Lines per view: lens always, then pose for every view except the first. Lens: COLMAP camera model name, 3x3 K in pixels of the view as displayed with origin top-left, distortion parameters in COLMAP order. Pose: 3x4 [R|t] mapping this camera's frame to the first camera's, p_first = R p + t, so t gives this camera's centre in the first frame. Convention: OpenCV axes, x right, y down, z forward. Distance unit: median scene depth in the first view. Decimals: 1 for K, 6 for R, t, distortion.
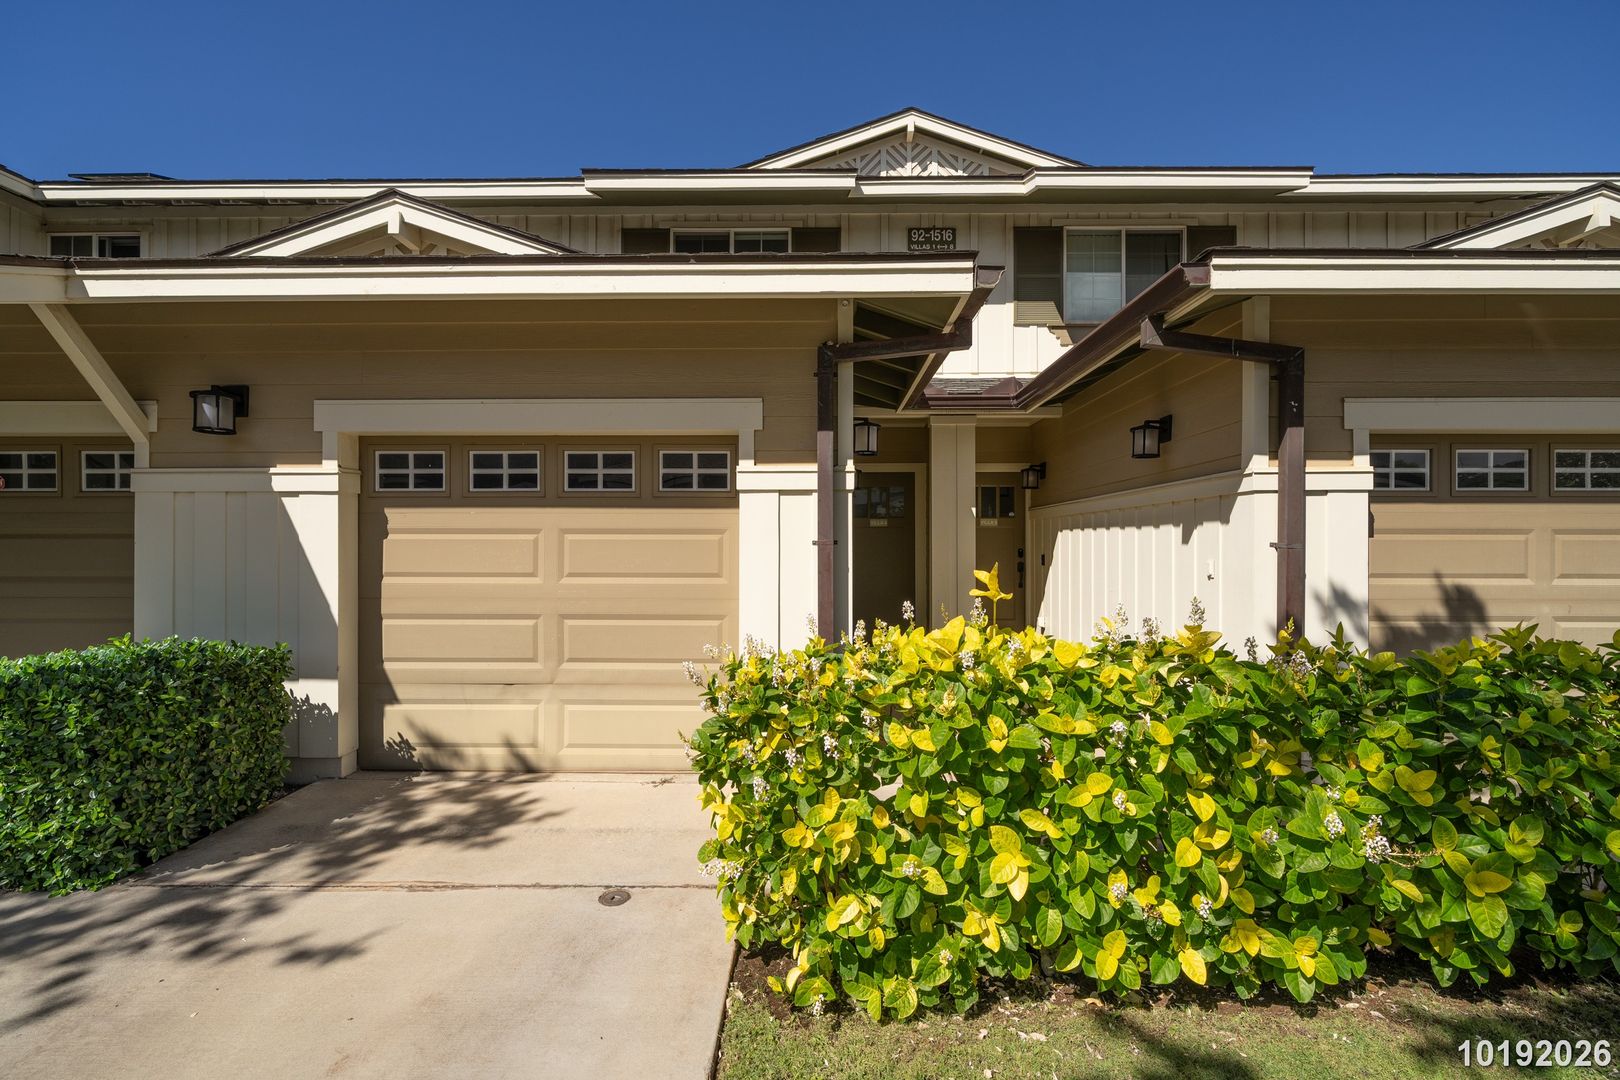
lens RADIAL K [[686.8, 0, 810.0], [0, 686.8, 540.0], [0, 0, 1]] dist [-0.000186, 0.000256]
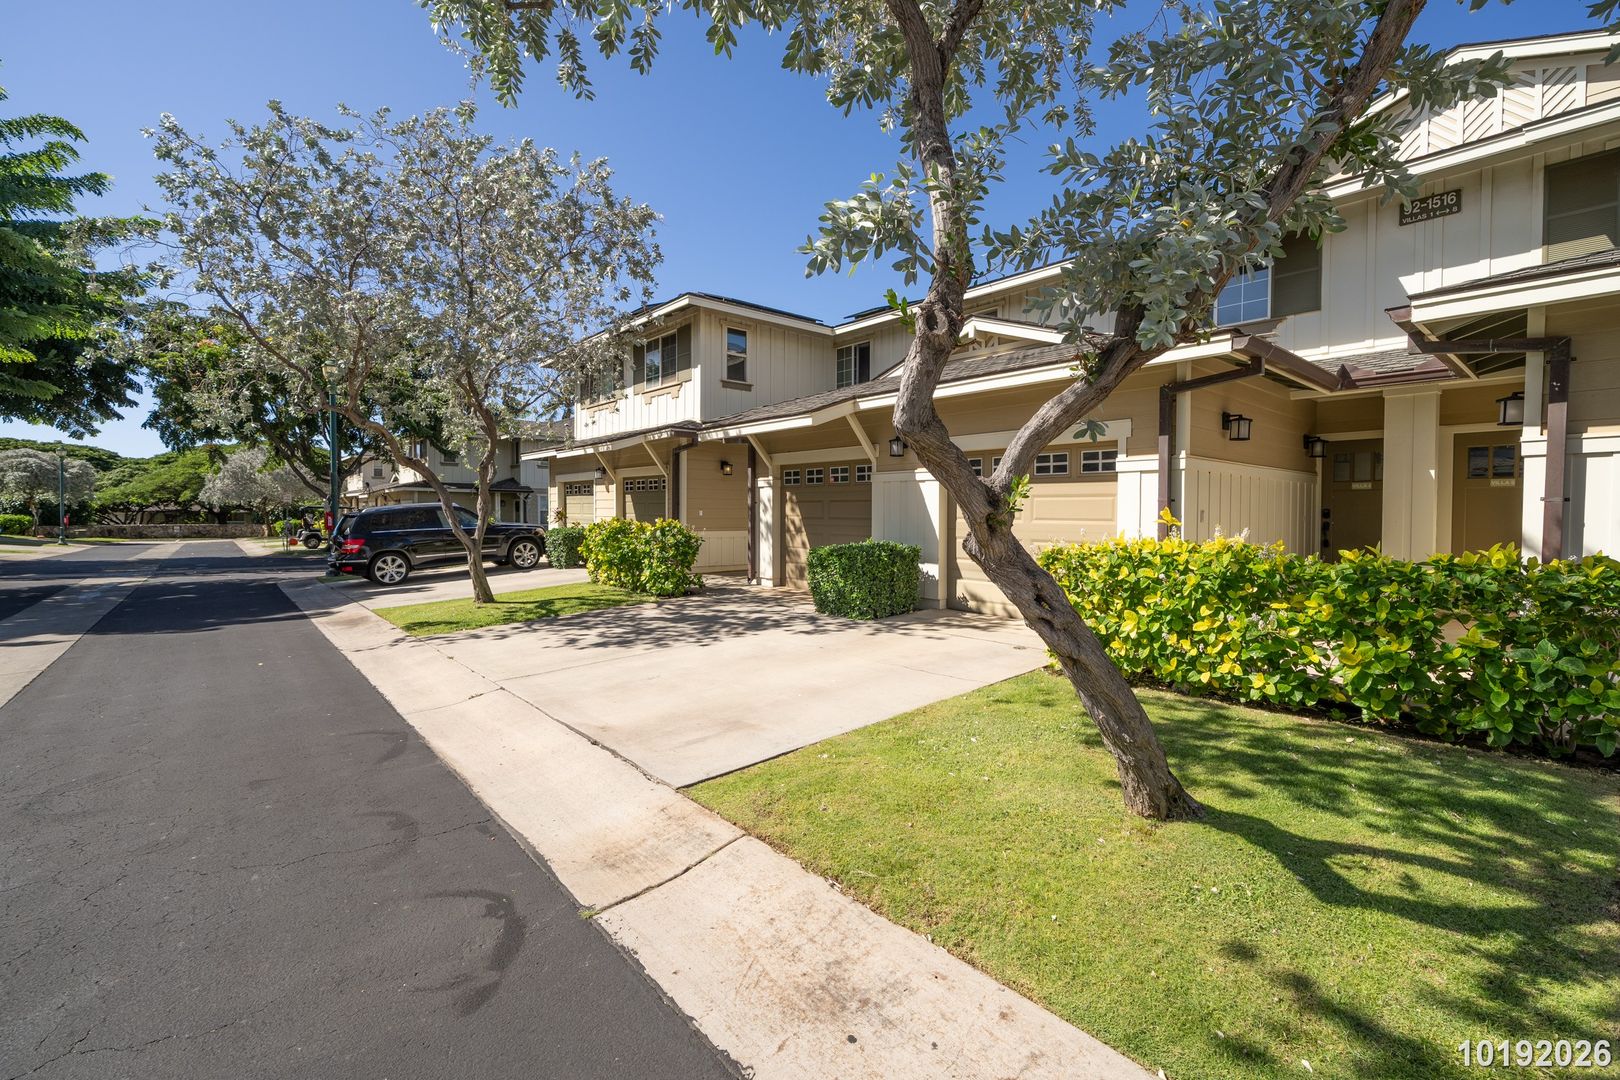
lens RADIAL K [[688.9, 0, 825.7], [0, 688.9, 529.6], [0, 0, 1]] dist [-0.001332, -0.000125]
pose [[0.675997, 0.021991, -0.736576, 0.700161], [-0.000540, 0.999569, 0.029348, 0.025849], [0.736904, -0.019442, 0.675718, -0.765503]]
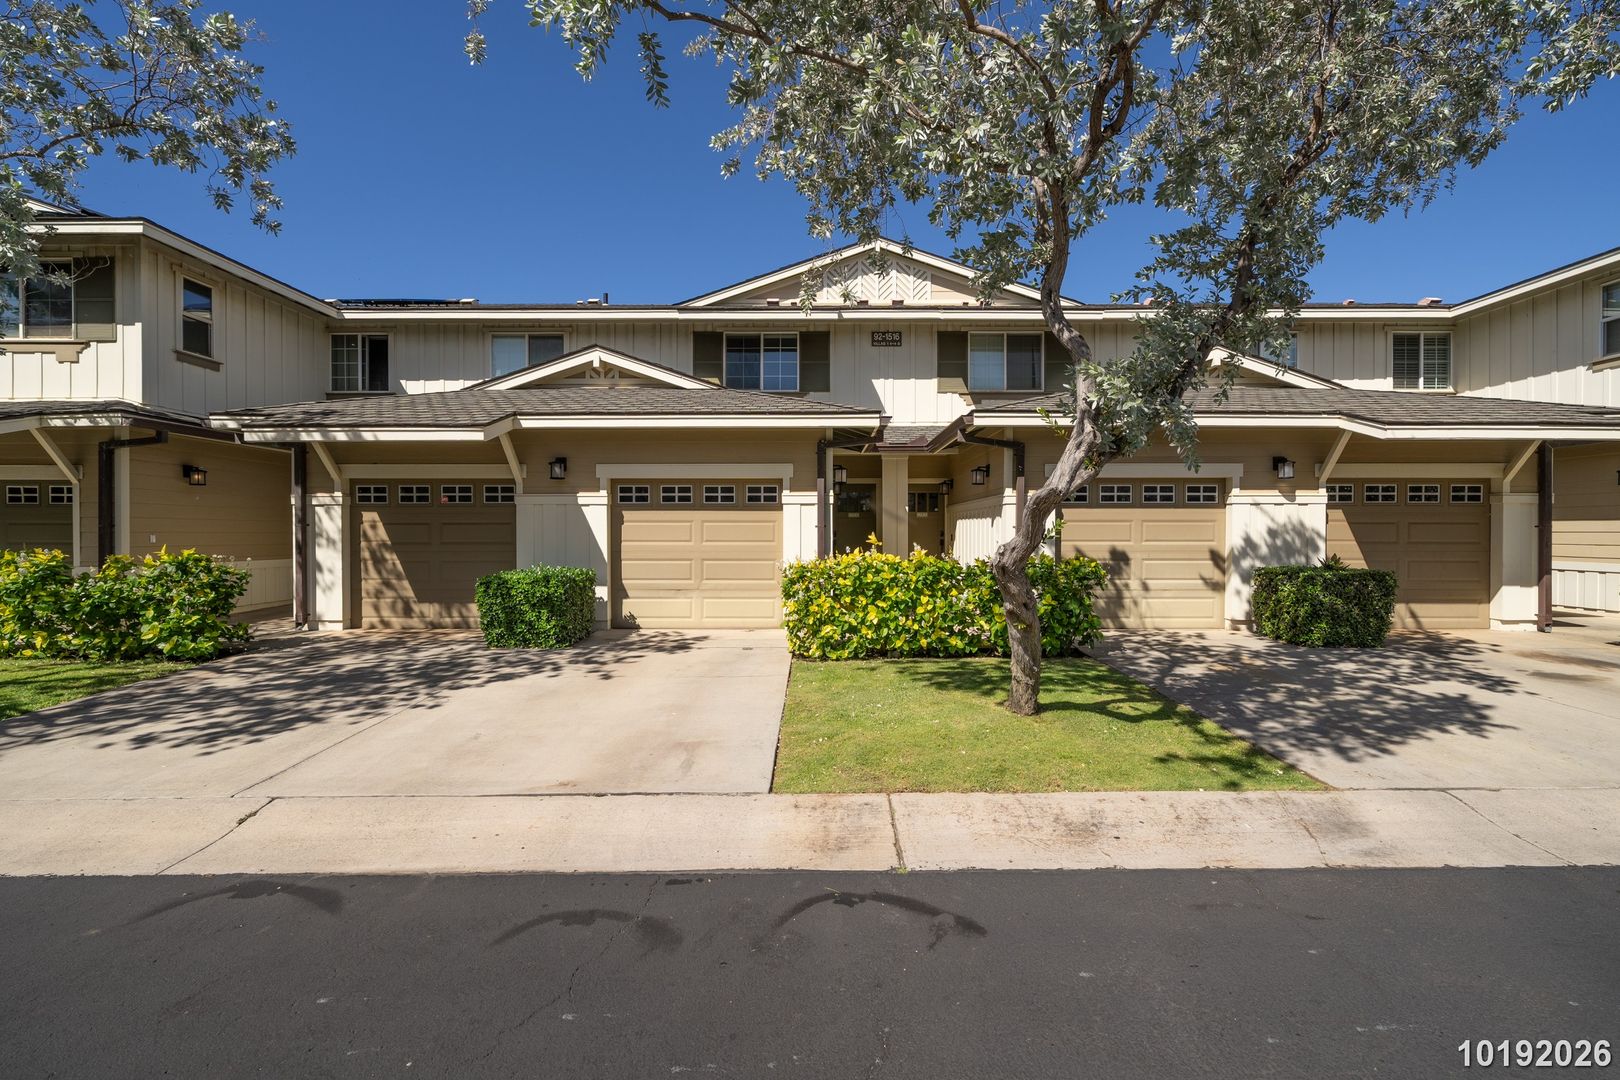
lens RADIAL K [[686.8, 0, 810.0], [0, 686.8, 540.0], [0, 0, 1]] dist [-0.000186, 0.000256]
pose [[0.999969, -0.001393, 0.007799, -0.031308], [0.001260, 0.999855, 0.017006, 0.010780], [-0.007821, -0.016995, 0.999825, -1.284680]]
